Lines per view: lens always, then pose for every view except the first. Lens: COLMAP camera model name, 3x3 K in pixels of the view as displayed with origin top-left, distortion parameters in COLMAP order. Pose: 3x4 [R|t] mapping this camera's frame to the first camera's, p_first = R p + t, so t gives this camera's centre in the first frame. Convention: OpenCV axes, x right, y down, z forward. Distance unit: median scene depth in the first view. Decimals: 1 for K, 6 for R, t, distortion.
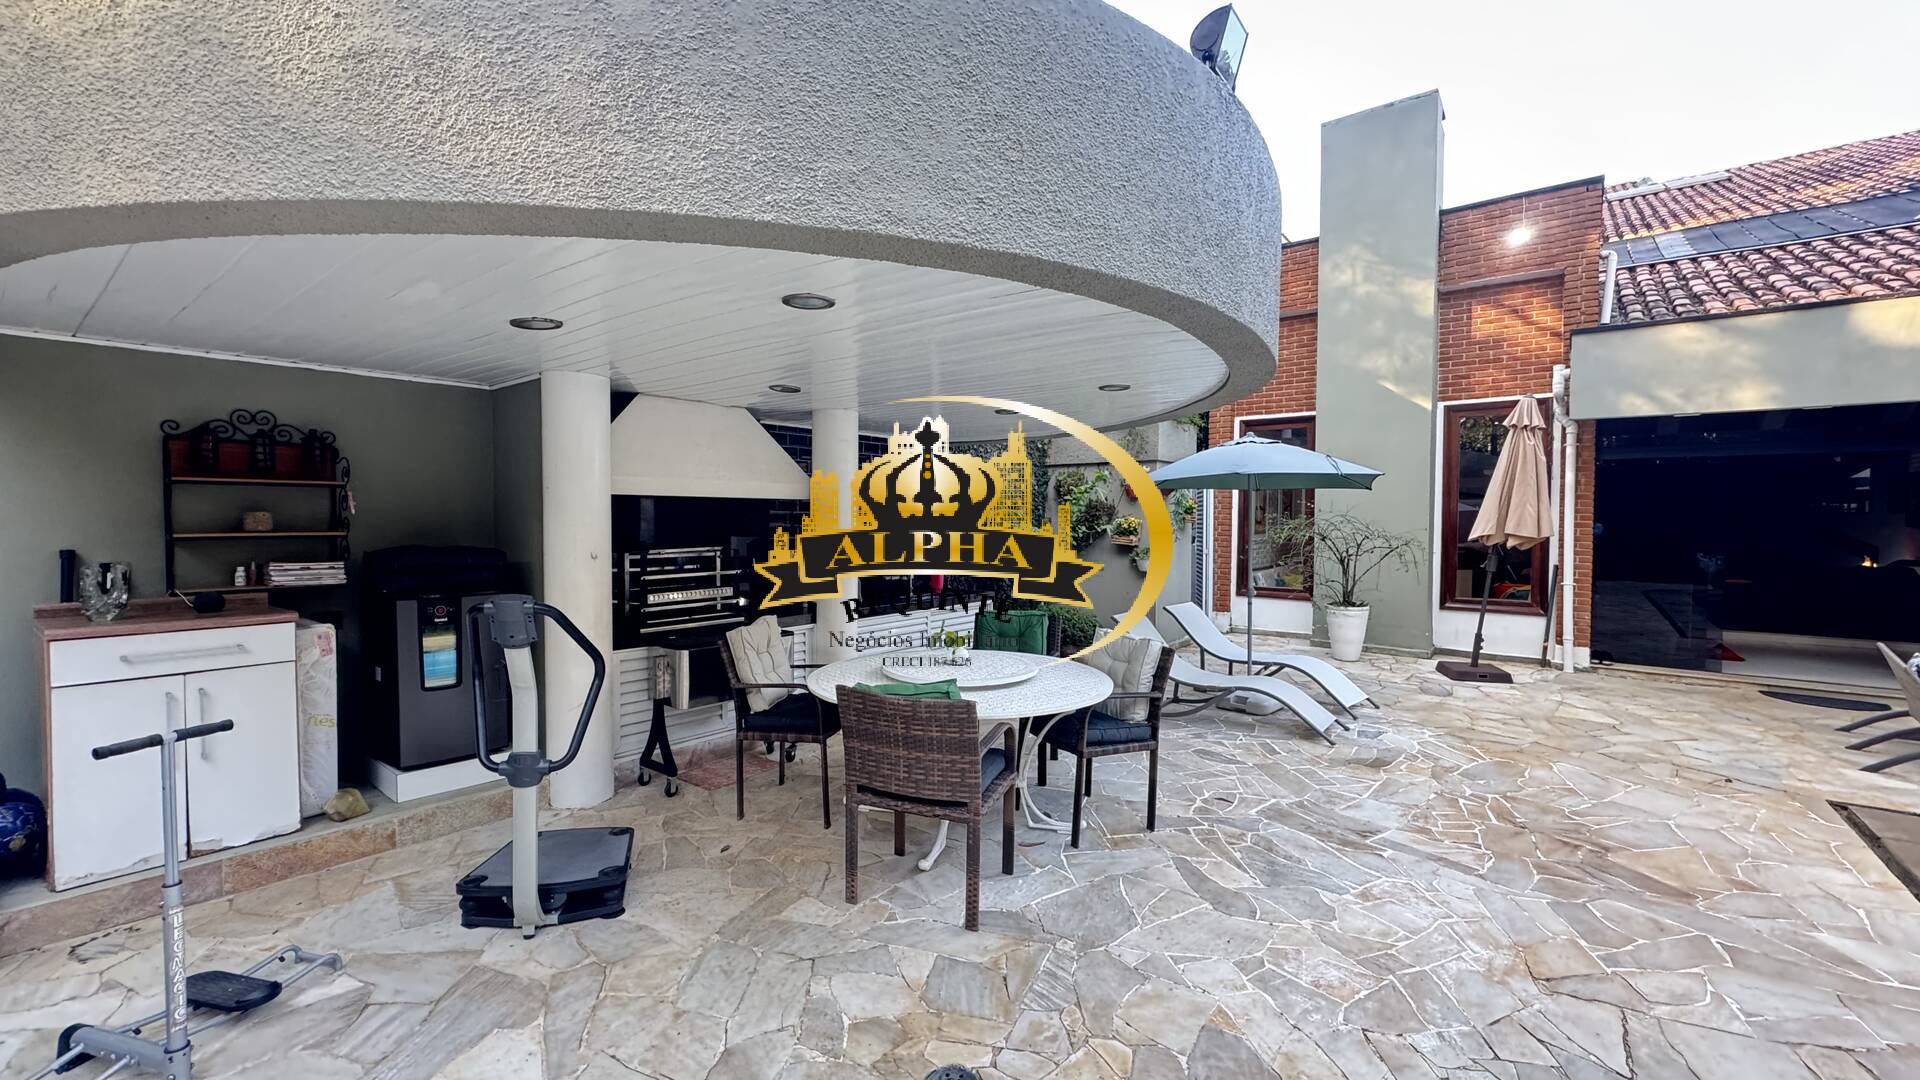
lens RADIAL K [[778.3, 0, 956.7], [0, 778.3, 540.8], [0, 0, 1]] dist [0.000596, -0.000087]
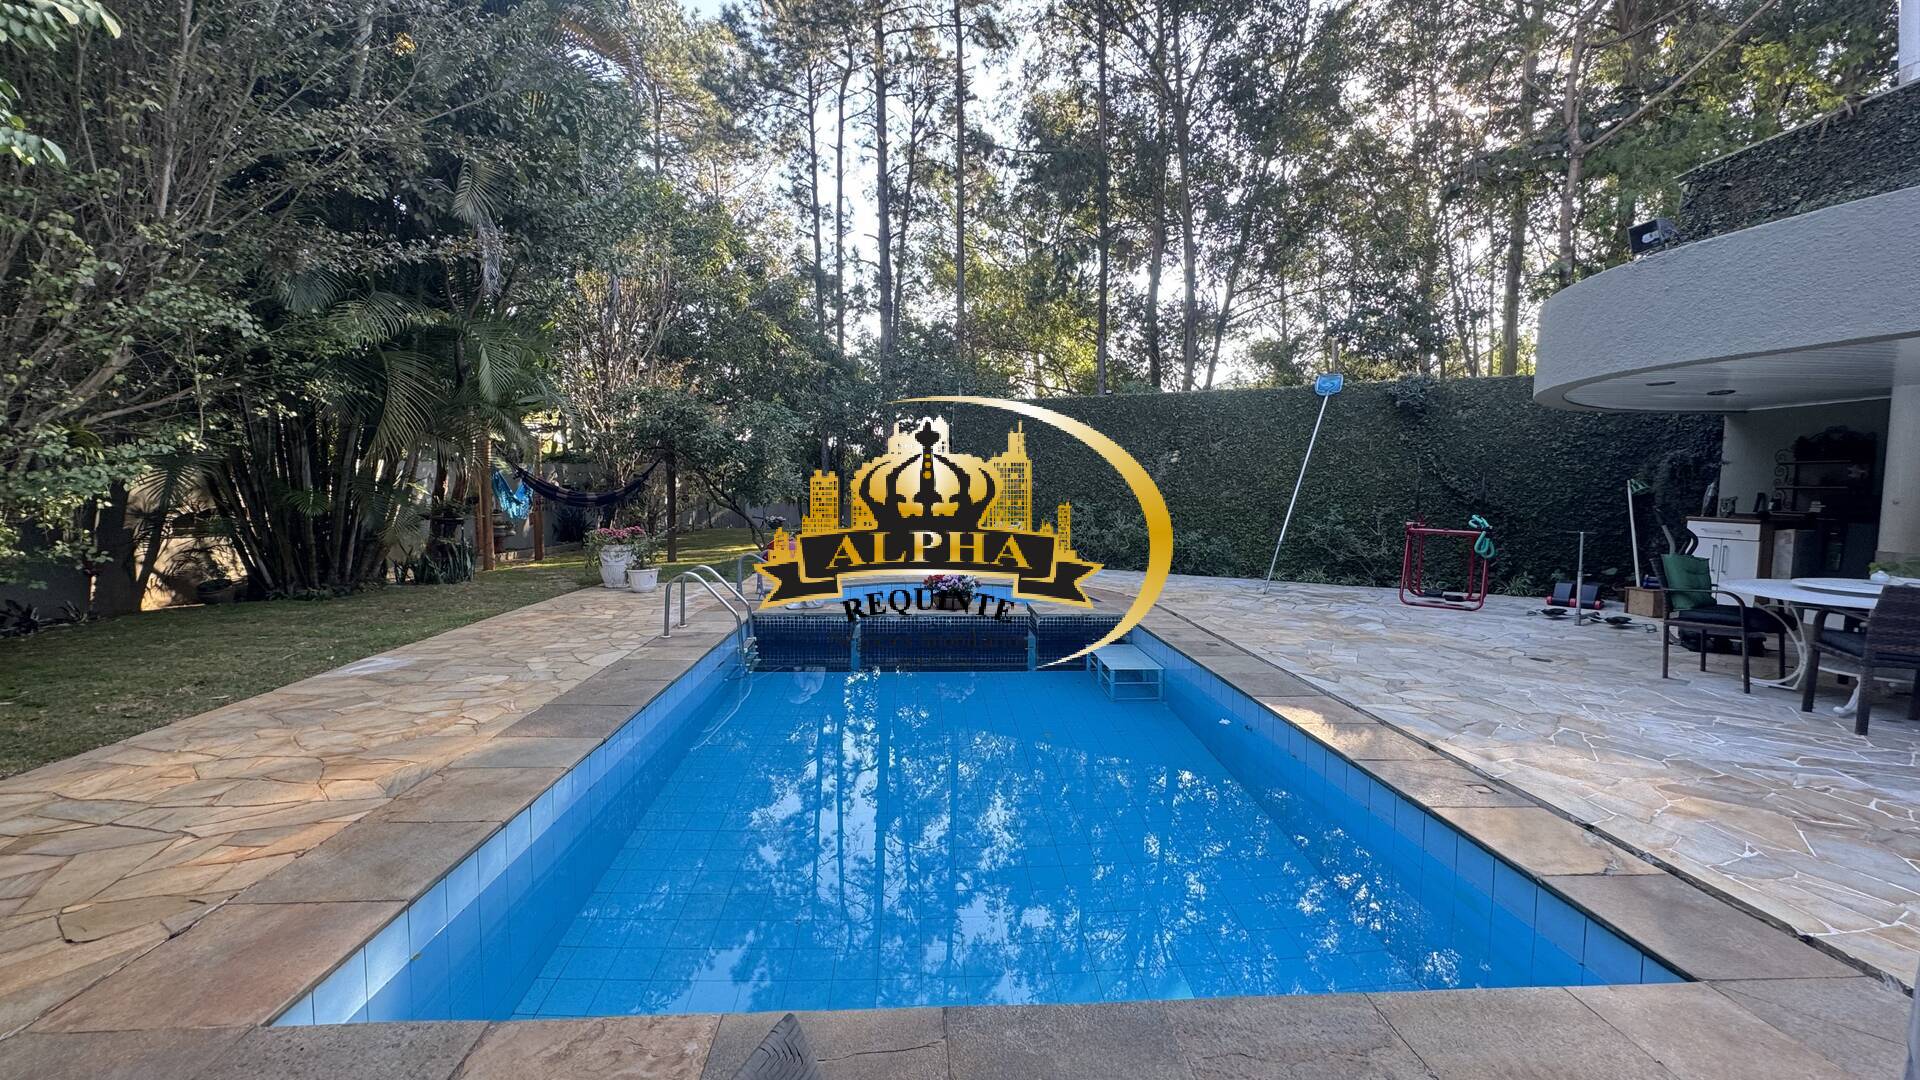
lens RADIAL K [[778.3, 0, 957.7], [0, 778.3, 536.4], [0, 0, 1]] dist [0.000596, -0.000087]
pose [[-0.743981, 0.040830, -0.666952, 2.295516], [-0.019357, 0.996396, 0.082591, -0.010351], [0.667920, 0.074357, -0.740509, 1.021570]]
